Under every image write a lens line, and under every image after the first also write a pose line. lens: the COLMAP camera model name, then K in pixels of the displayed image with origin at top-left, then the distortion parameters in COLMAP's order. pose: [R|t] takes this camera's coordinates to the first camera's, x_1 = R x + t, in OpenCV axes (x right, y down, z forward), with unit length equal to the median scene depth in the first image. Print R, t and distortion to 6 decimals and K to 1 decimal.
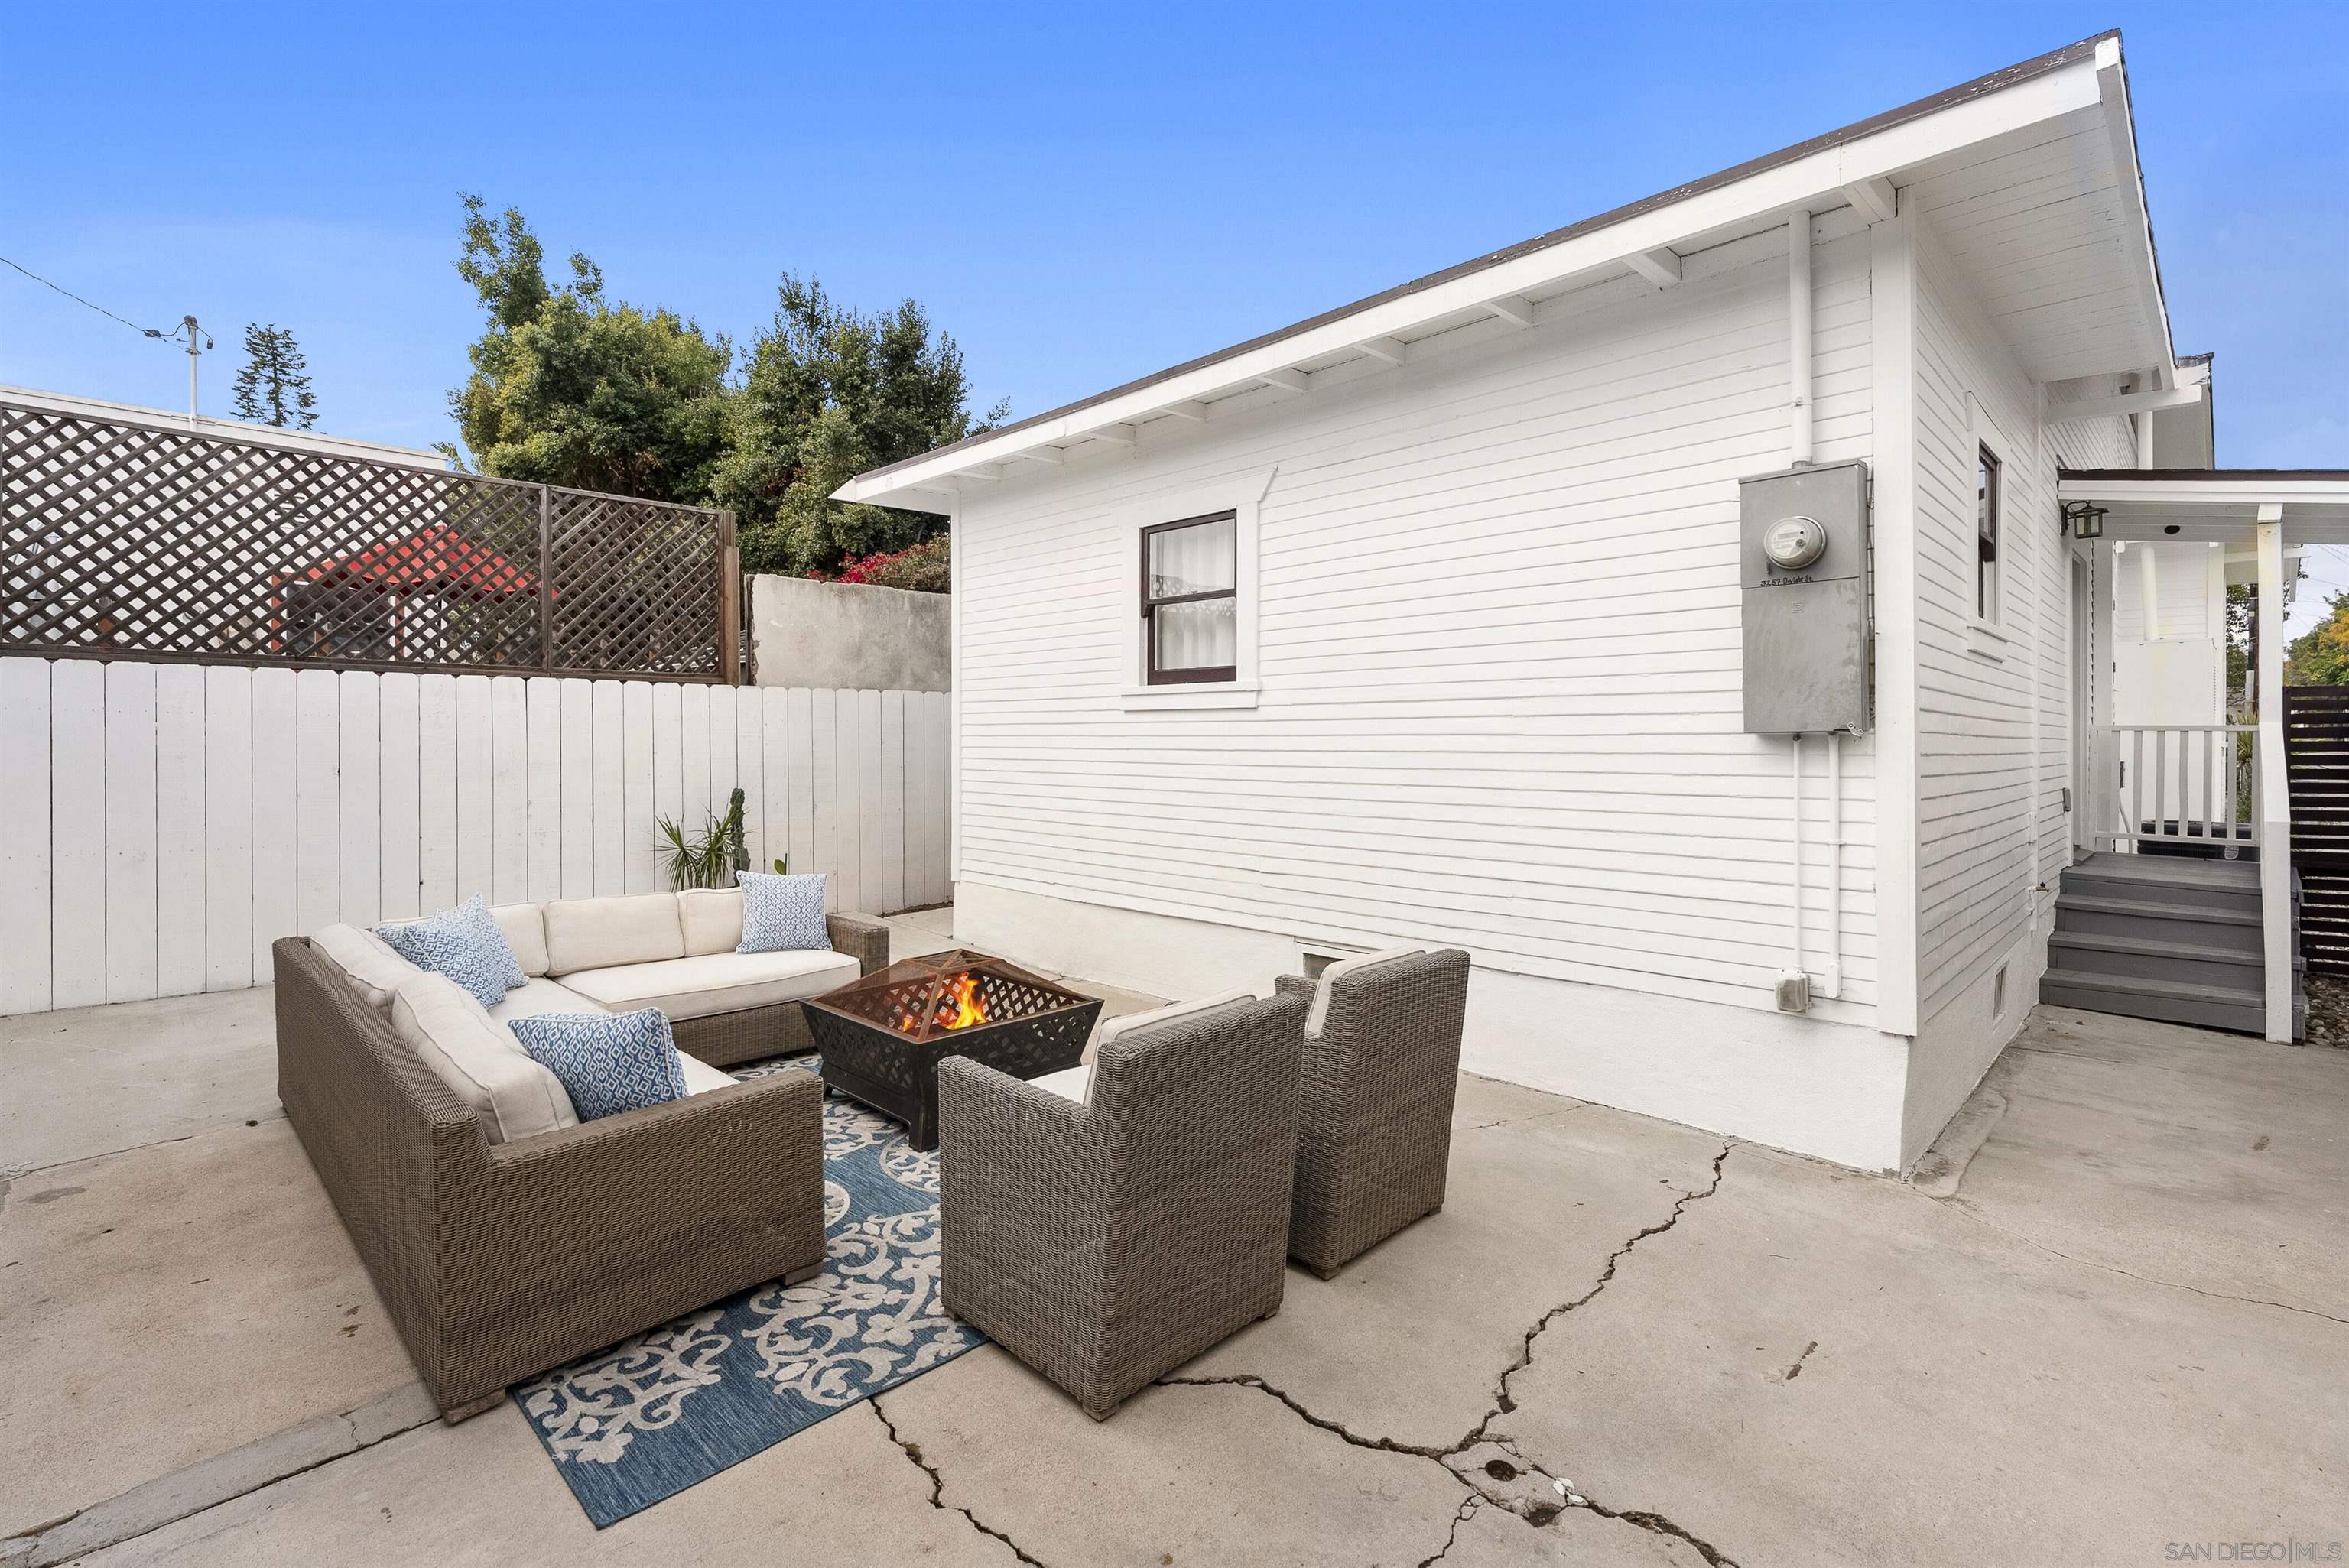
lens RADIAL K [[1068.9, 0, 1167.7], [0, 1068.9, 763.8], [0, 0, 1]] dist [-0.012884, 0.003934]
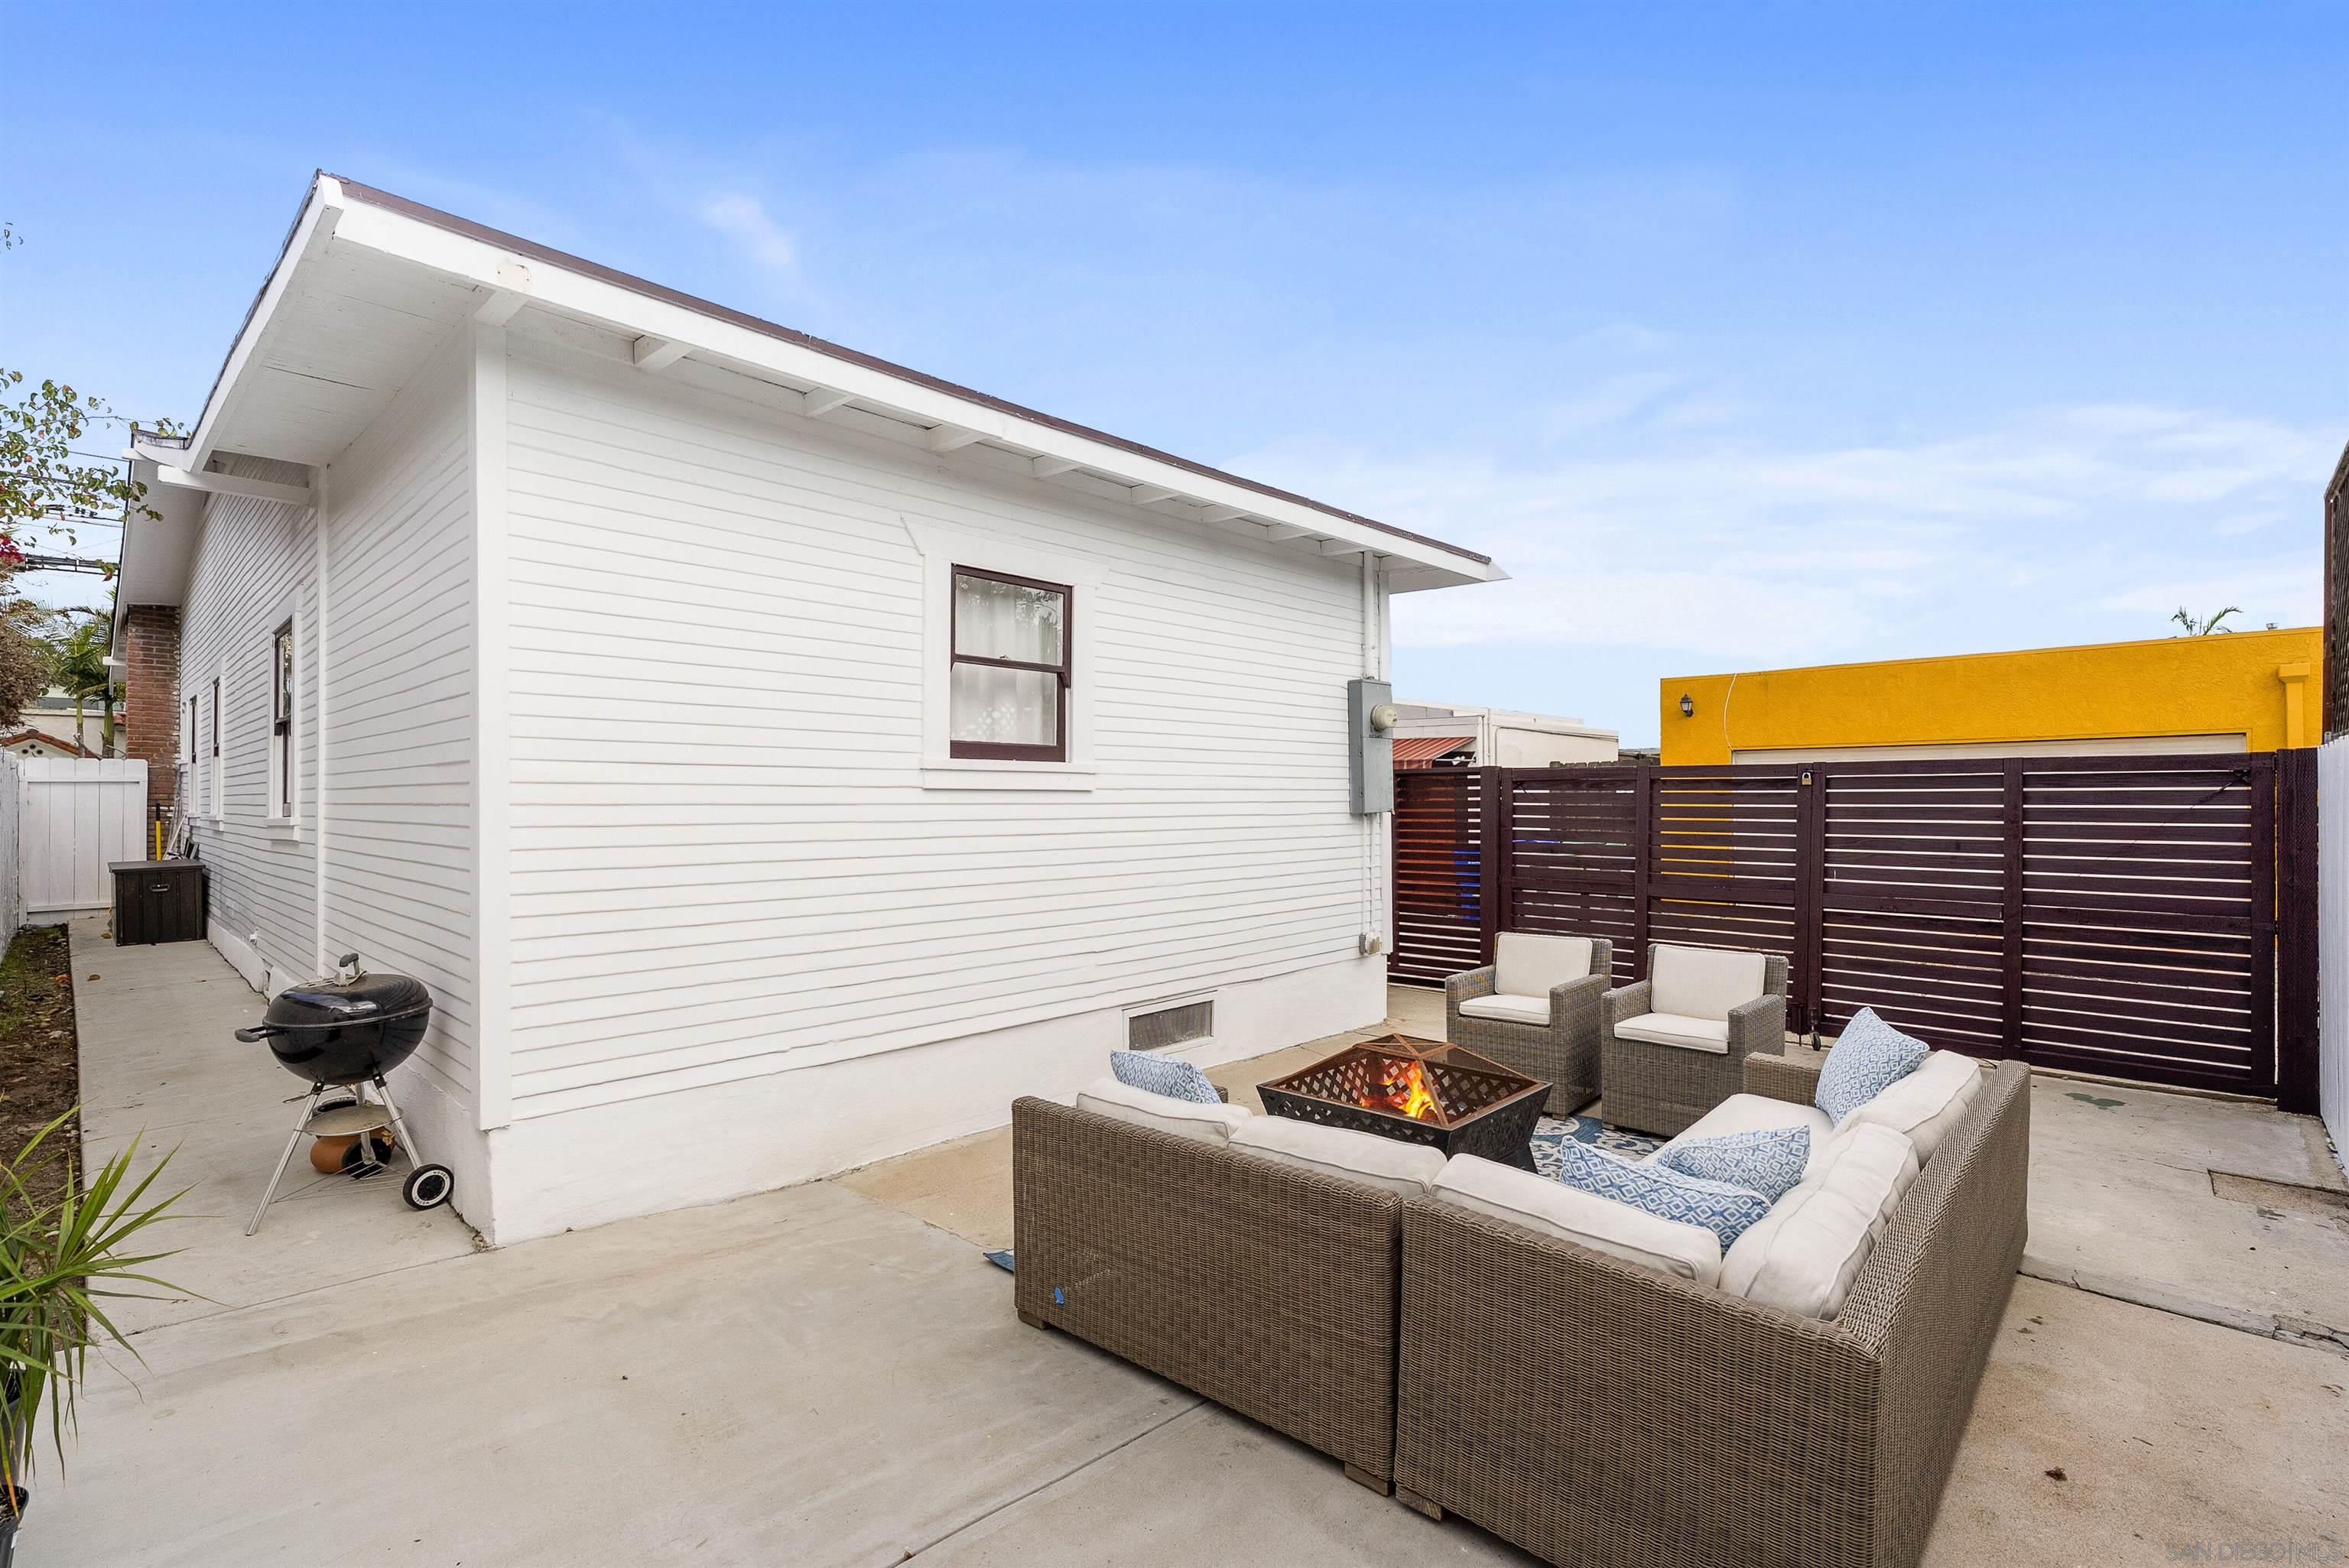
lens RADIAL K [[1068.9, 0, 1171.3], [0, 1068.9, 796.9], [0, 0, 1]] dist [-0.012884, 0.003934]
pose [[-0.023461, 0.003048, 0.999720, -0.418363], [0.024140, 0.999706, -0.002481, -0.018855], [-0.999433, 0.024075, -0.023528, 0.427187]]
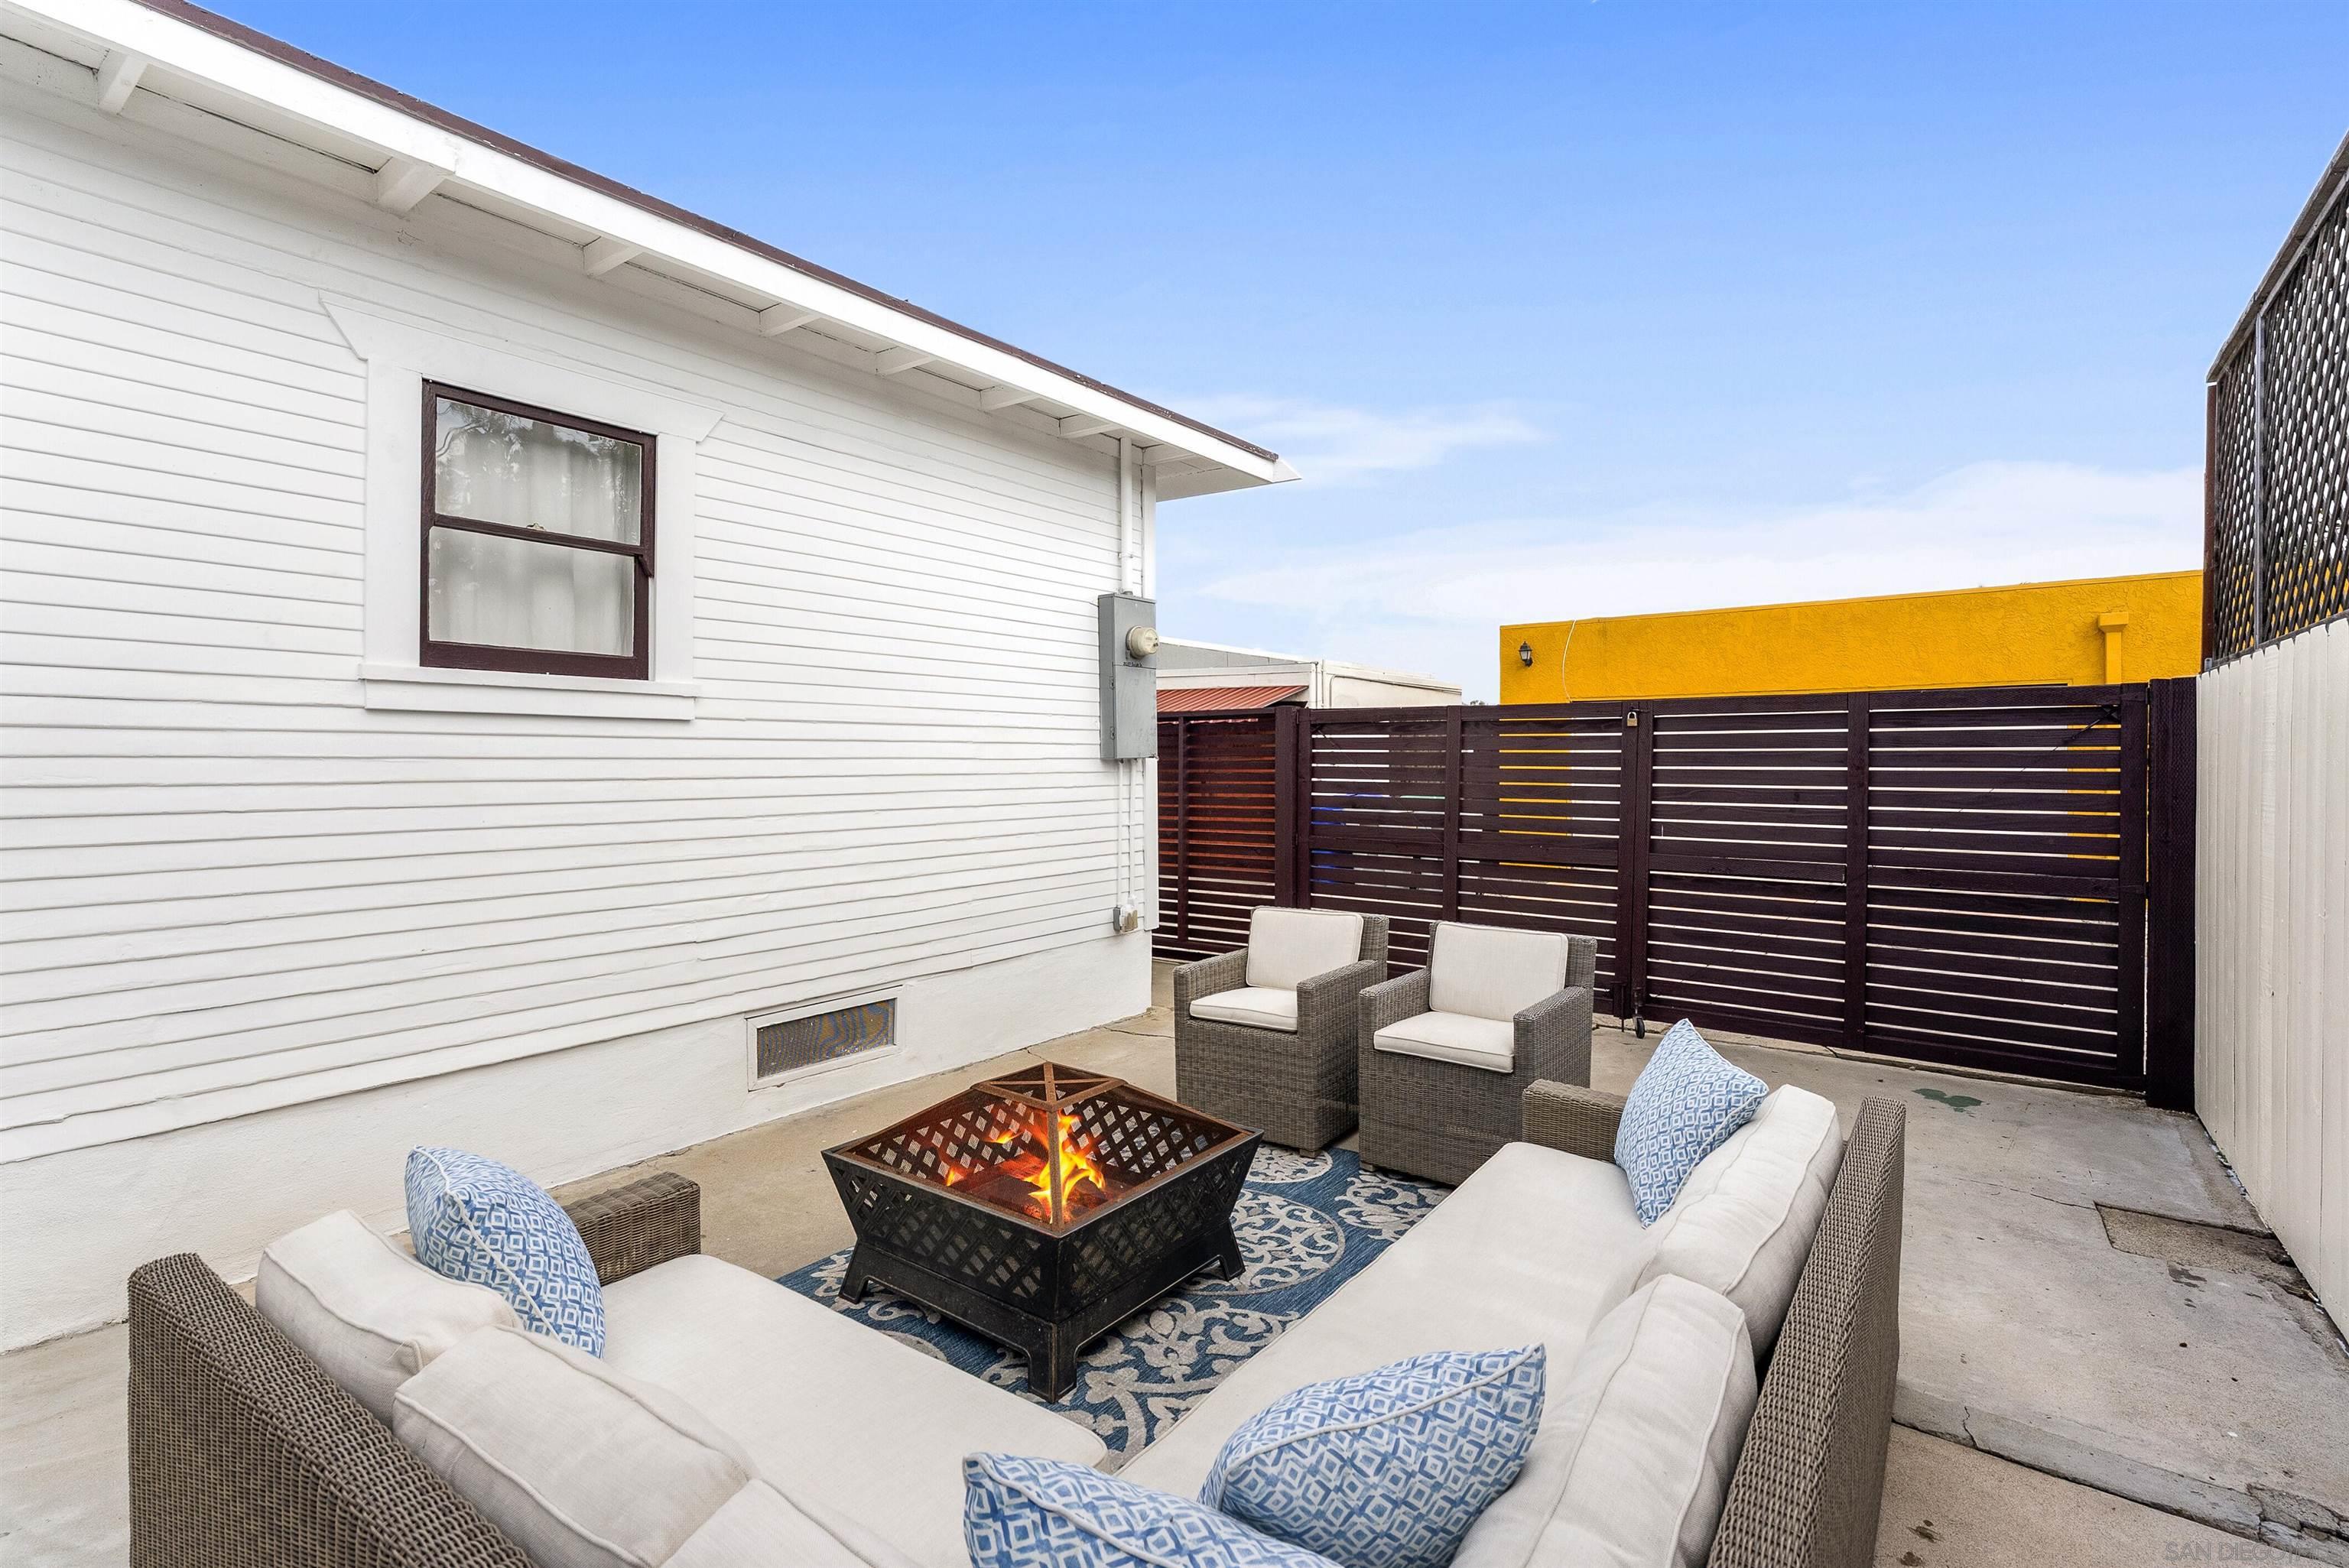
lens RADIAL K [[1068.9, 0, 1173.0], [0, 1068.9, 767.6], [0, 0, 1]] dist [-0.012884, 0.003934]
pose [[-0.137446, -0.006827, 0.990486, -0.309419], [0.021963, 0.999709, 0.009938, -0.008869], [-0.990266, 0.023120, -0.137256, 0.347740]]
